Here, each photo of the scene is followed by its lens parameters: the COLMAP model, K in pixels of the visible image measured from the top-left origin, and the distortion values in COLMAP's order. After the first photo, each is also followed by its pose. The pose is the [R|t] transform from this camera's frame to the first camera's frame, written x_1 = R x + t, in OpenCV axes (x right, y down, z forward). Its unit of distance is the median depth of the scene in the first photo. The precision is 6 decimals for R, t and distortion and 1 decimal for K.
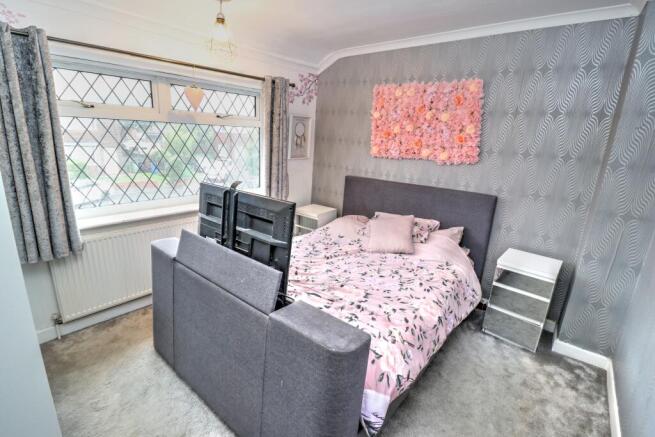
lens RADIAL K [[307.1, 0, 322.0], [0, 307.1, 218.1], [0, 0, 1]] dist [-0.000759, -0.000383]
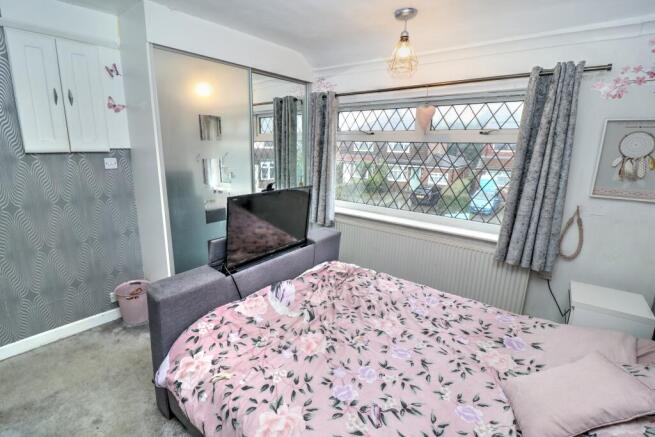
lens RADIAL K [[307.1, 0, 322.0], [0, 307.1, 218.1], [0, 0, 1]] dist [-0.000759, -0.000383]
pose [[0.024162, 0.193933, -0.980717, 0.662169], [-0.283273, 0.942125, 0.179323, -0.169988], [0.958735, 0.273478, 0.077700, 0.718265]]
